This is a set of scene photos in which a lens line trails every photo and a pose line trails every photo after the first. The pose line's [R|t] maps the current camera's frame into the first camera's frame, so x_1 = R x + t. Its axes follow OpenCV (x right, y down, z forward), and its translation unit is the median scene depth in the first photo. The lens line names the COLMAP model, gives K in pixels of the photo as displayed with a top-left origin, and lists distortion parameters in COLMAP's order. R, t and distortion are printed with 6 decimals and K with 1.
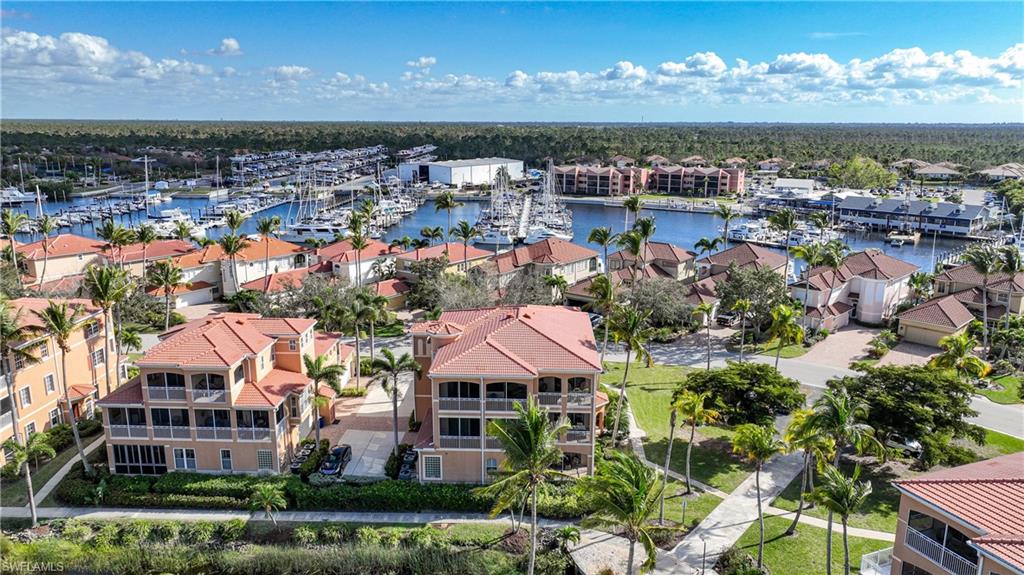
lens RADIAL K [[721.0, 0, 512.0], [0, 721.0, 287.5], [0, 0, 1]] dist [0.006837, 0.004419]
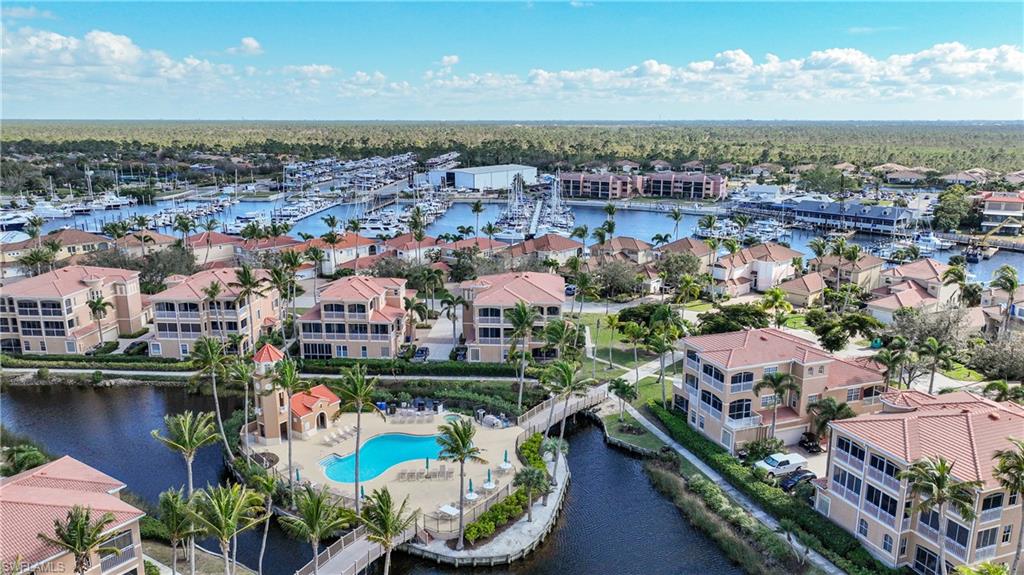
lens RADIAL K [[721.0, 0, 512.0], [0, 721.0, 287.5], [0, 0, 1]] dist [0.006837, 0.004419]
pose [[0.999681, 0.002526, -0.025112, 0.009450], [-0.002459, 0.999993, 0.002682, 0.019780], [0.025119, -0.002620, 0.999681, -0.250108]]
